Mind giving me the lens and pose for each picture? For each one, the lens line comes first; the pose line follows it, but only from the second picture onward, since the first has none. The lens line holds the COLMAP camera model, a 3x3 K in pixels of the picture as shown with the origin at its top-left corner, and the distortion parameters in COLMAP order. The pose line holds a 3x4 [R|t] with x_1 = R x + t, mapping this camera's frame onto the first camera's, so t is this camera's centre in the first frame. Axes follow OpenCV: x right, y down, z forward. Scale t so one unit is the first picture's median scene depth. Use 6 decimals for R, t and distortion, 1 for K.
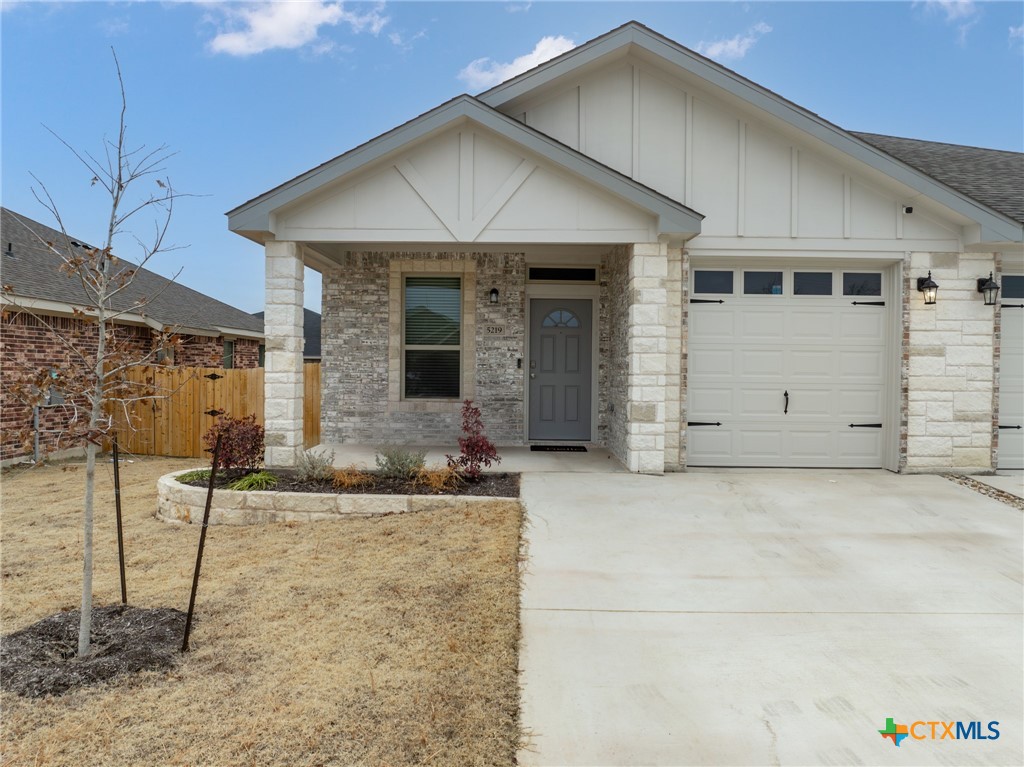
lens RADIAL K [[411.6, 0, 510.9], [0, 411.6, 386.0], [0, 0, 1]] dist [-0.012517, 0.000306]
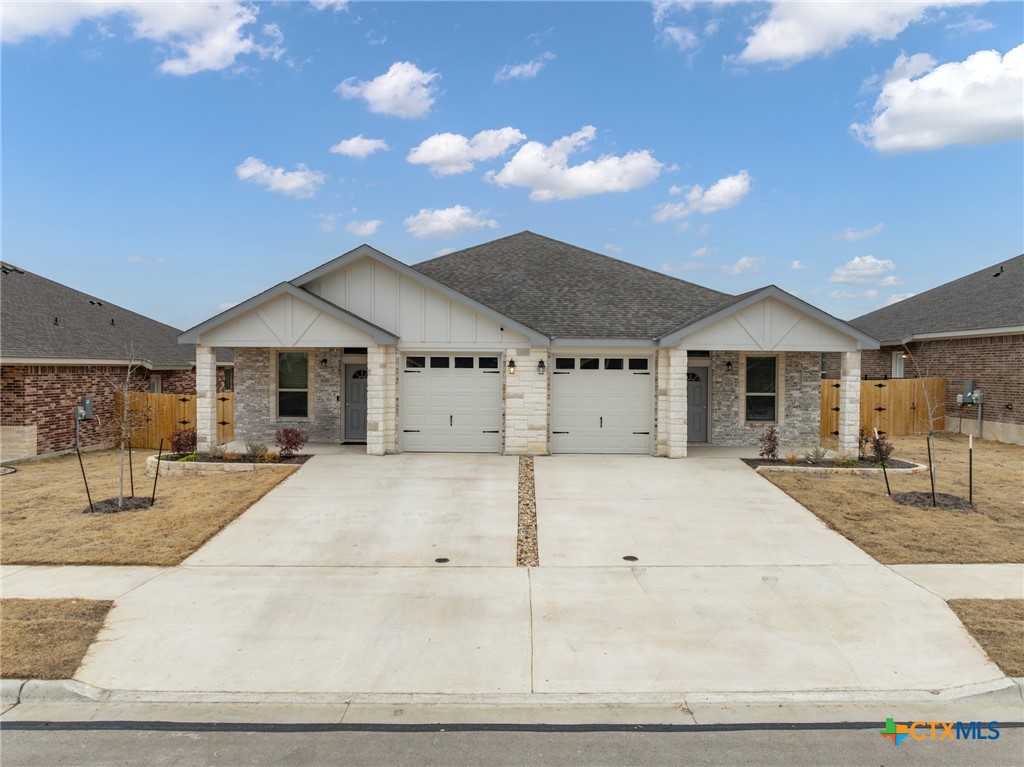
lens RADIAL K [[411.6, 0, 514.1], [0, 411.6, 386.0], [0, 0, 1]] dist [-0.012517, 0.000306]
pose [[0.999985, -0.003190, 0.004487, 1.012080], [0.003152, 0.999961, 0.008304, -0.155248], [-0.004513, -0.008290, 0.999955, -1.098963]]
